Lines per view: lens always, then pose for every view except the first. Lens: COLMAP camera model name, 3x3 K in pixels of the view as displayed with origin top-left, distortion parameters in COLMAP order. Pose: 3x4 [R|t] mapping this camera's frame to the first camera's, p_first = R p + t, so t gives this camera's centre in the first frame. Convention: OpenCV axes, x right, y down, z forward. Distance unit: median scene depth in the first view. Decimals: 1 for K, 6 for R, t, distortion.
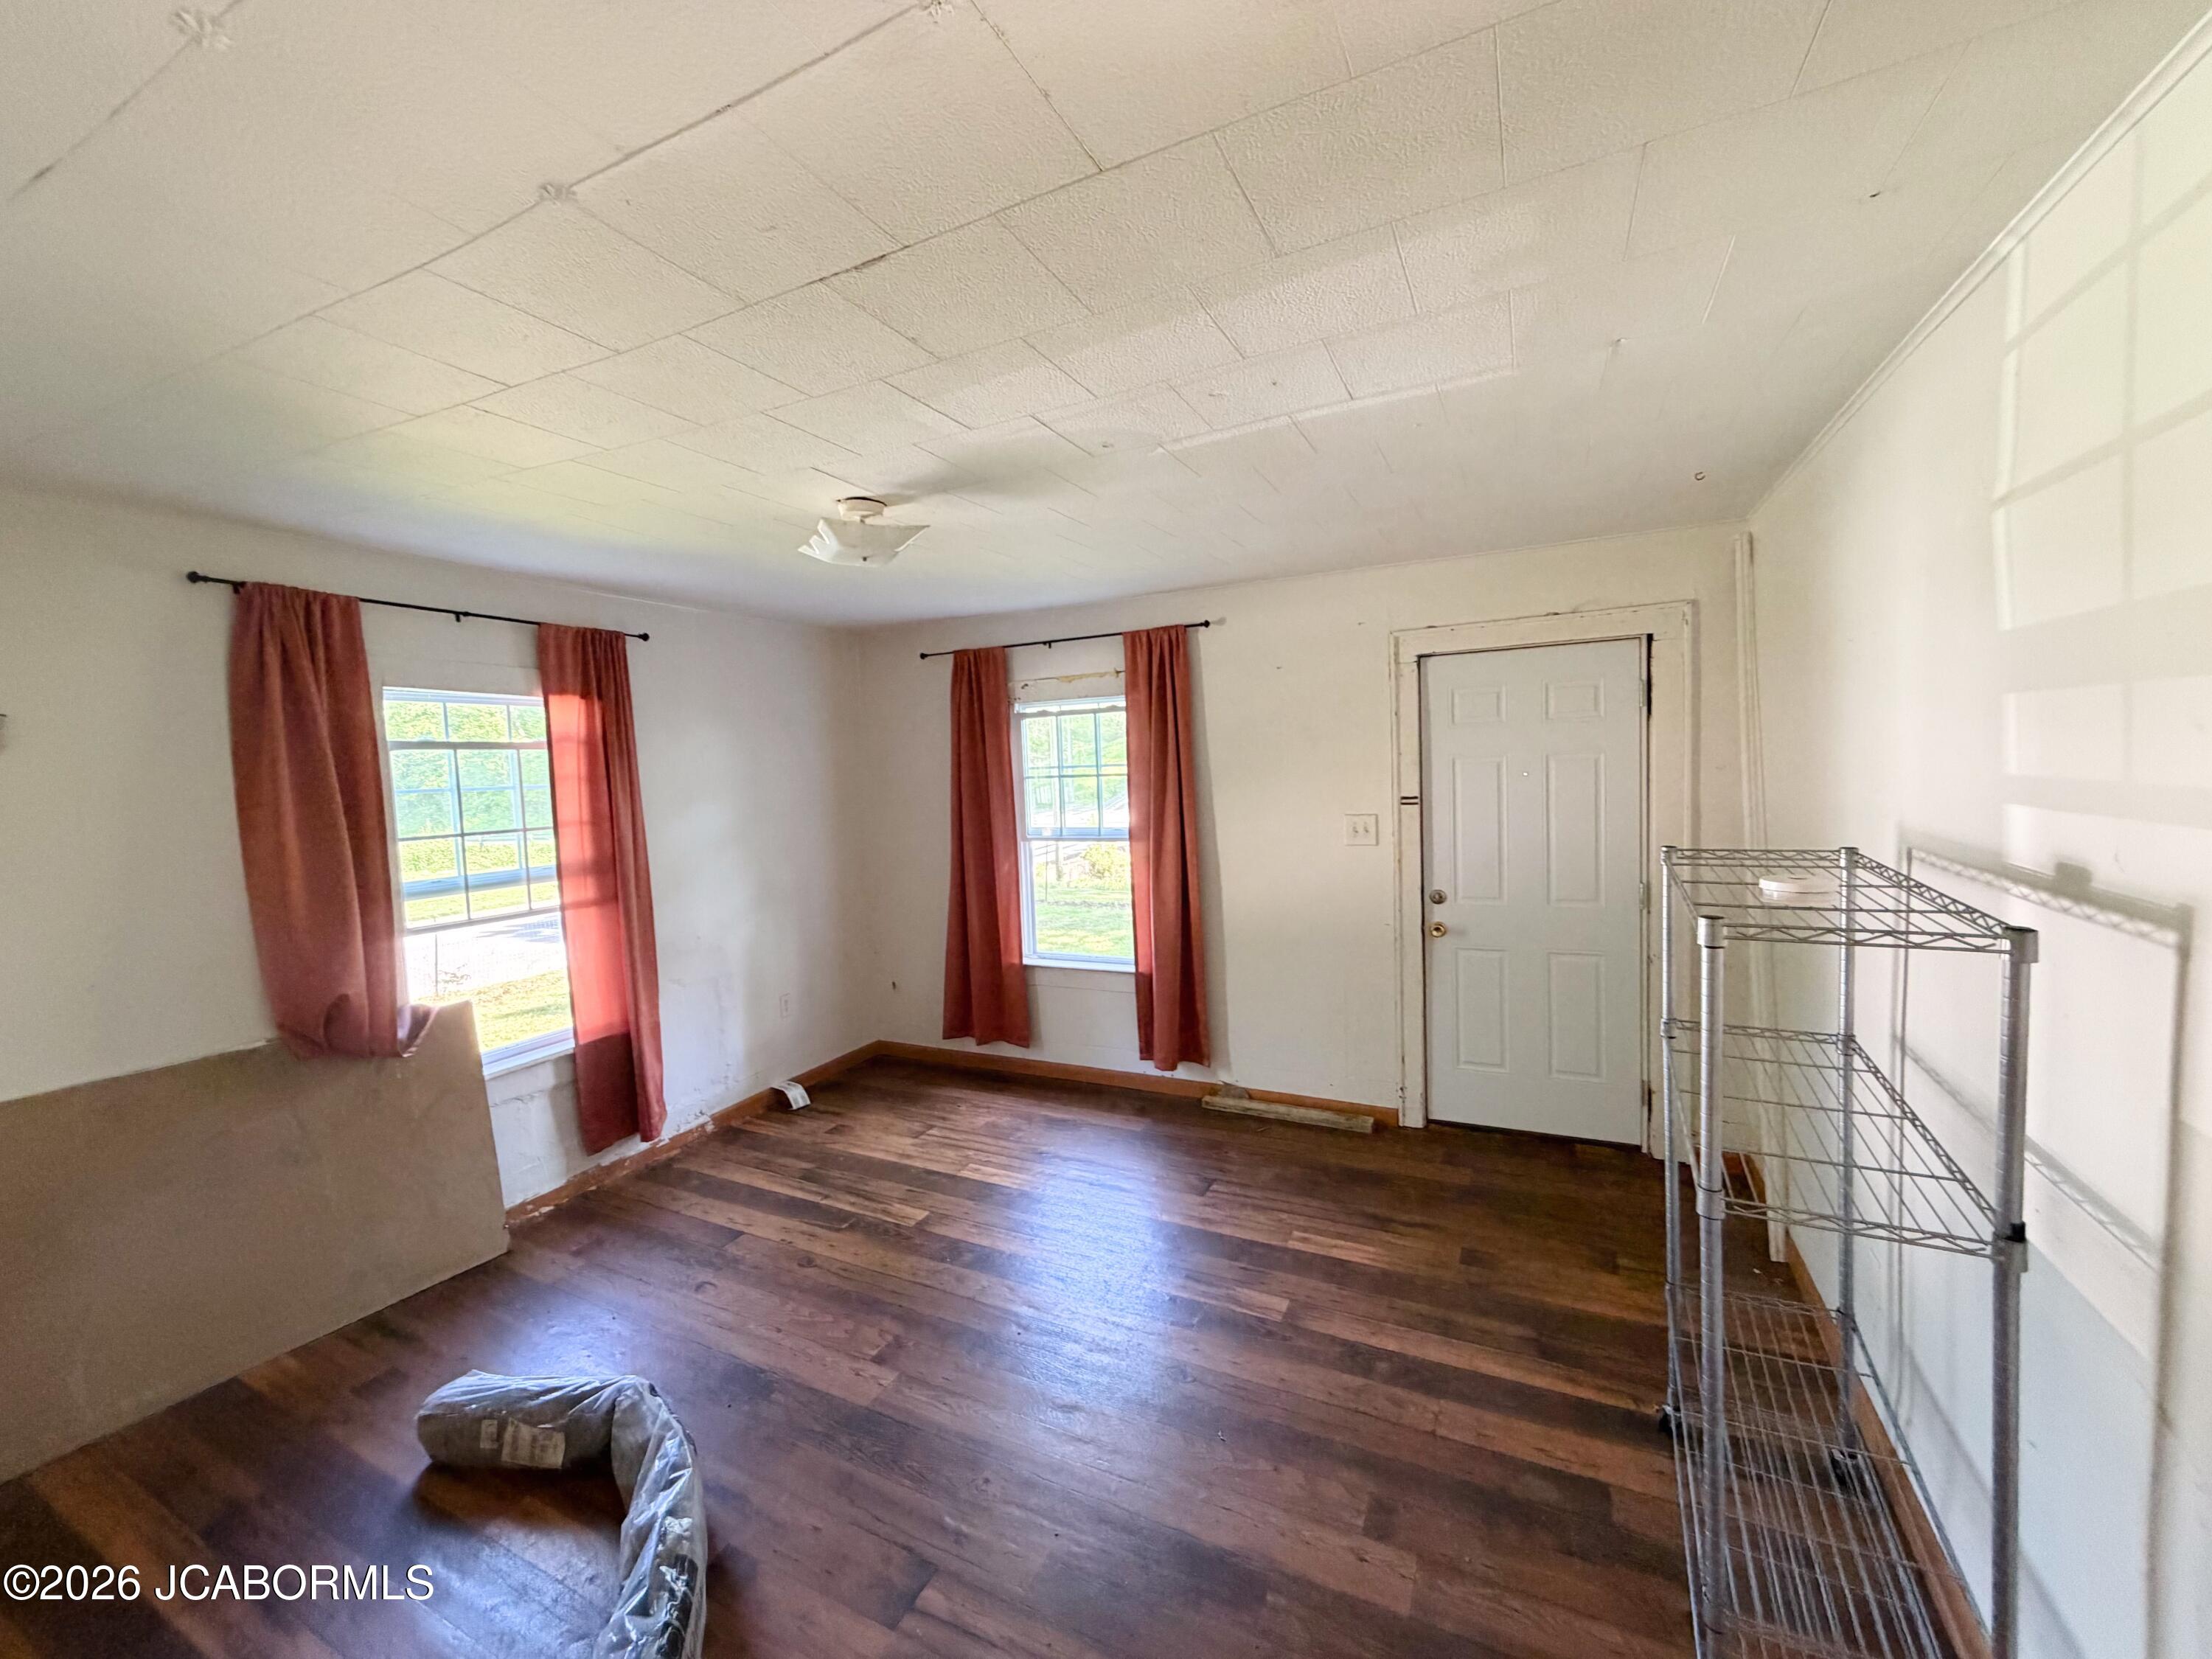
lens RADIAL K [[890.4, 0, 1085.0], [0, 890.4, 828.2], [0, 0, 1]] dist [-0.000424, -0.000037]
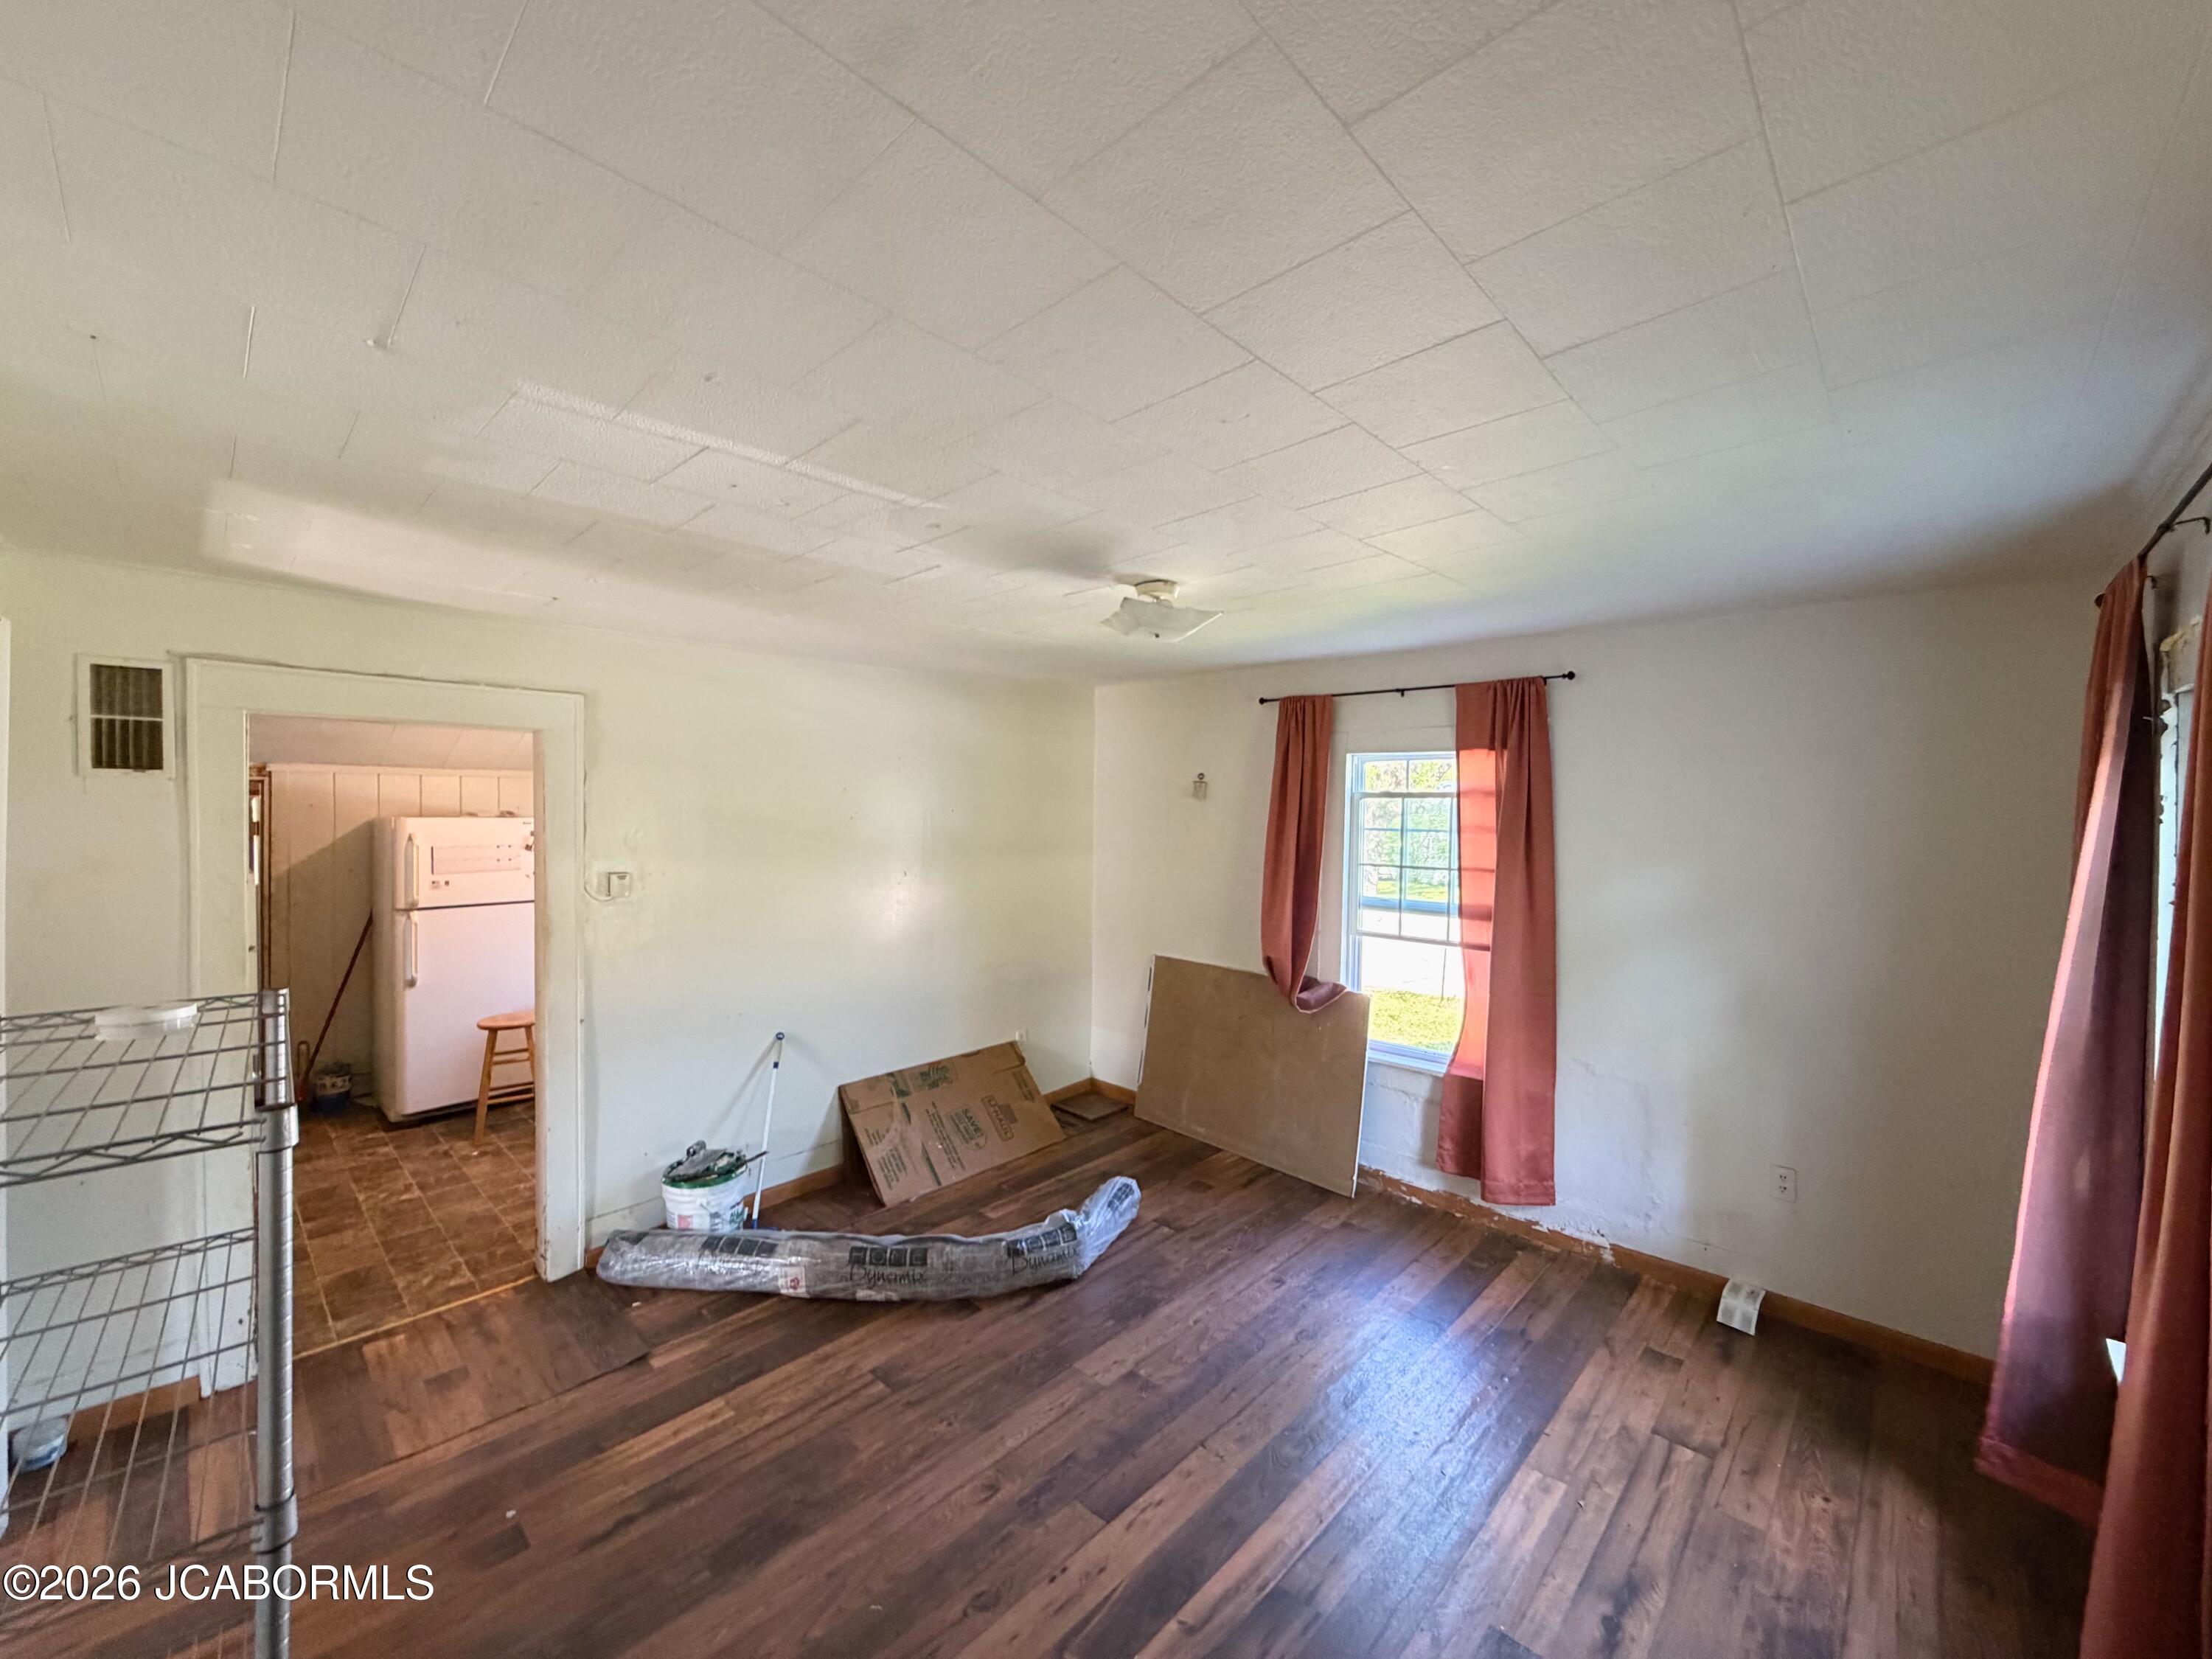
lens RADIAL K [[877.3, 0, 1099.1], [0, 877.3, 826.7], [0, 0, 1]] dist [-0.007387, -0.000257]
pose [[-0.289465, 0.057242, -0.955476, 0.552799], [-0.071234, 0.994154, 0.081139, -0.109507], [0.954534, 0.091549, -0.283695, 0.879286]]
